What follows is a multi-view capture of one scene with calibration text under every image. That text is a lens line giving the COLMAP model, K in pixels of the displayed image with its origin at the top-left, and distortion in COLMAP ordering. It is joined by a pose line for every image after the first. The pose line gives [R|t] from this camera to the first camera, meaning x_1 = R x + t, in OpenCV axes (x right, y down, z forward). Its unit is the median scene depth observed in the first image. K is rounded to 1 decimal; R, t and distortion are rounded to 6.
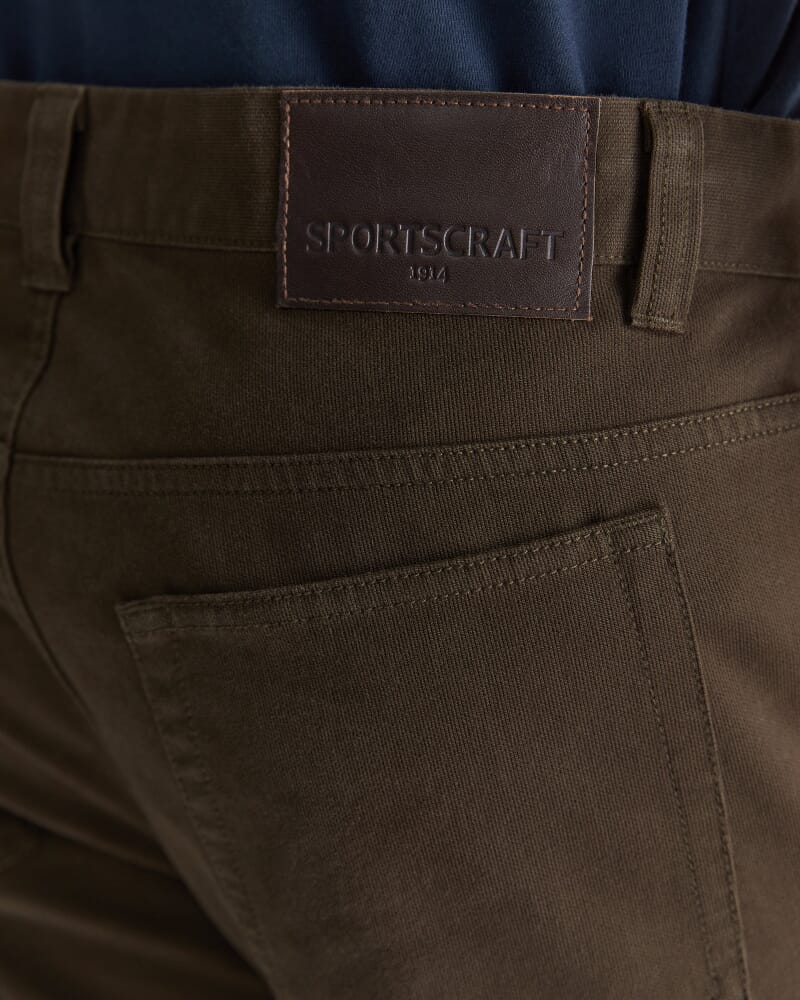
lens RADIAL K [[2028.8, 0, 400.0], [0, 2028.8, 414.4], [0, 0, 1]] dist [-0.037434, -0.531640]
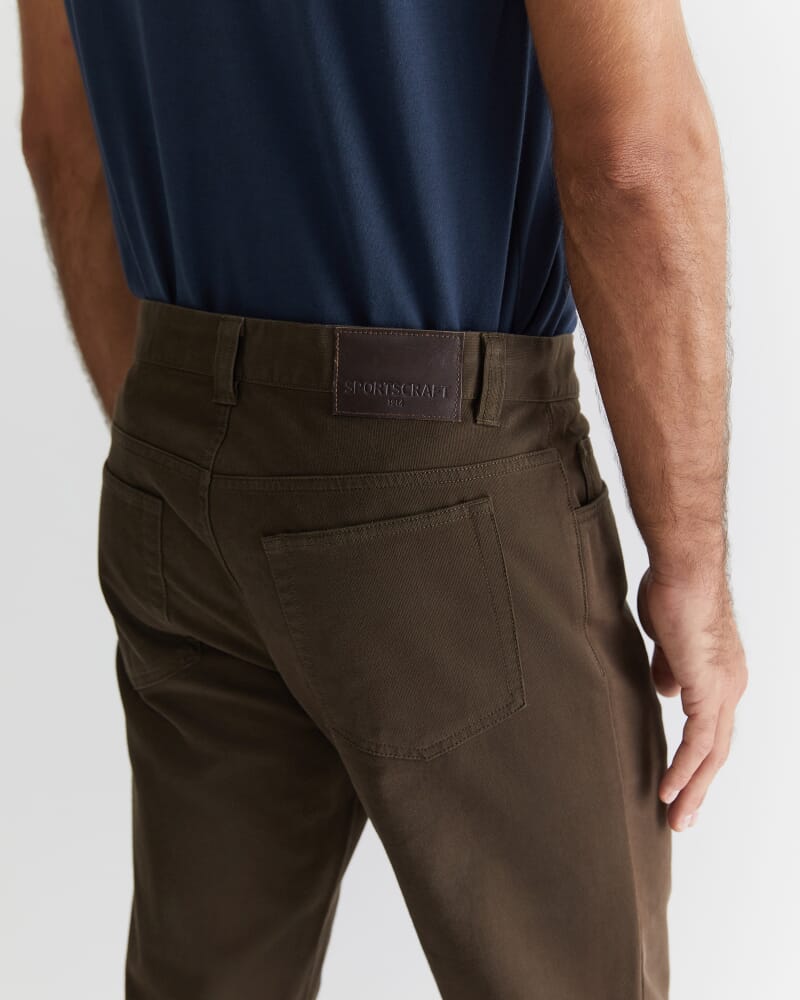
lens RADIAL K [[2558.4, 0, 400.0], [0, 2558.4, 500.0], [0, 0, 1]] dist [-0.822641, 6.846271]
pose [[0.996435, -0.000845, 0.084361, -0.241853], [-0.001940, 0.999456, 0.032926, -0.052359], [-0.084343, -0.032972, 0.995891, -2.097481]]
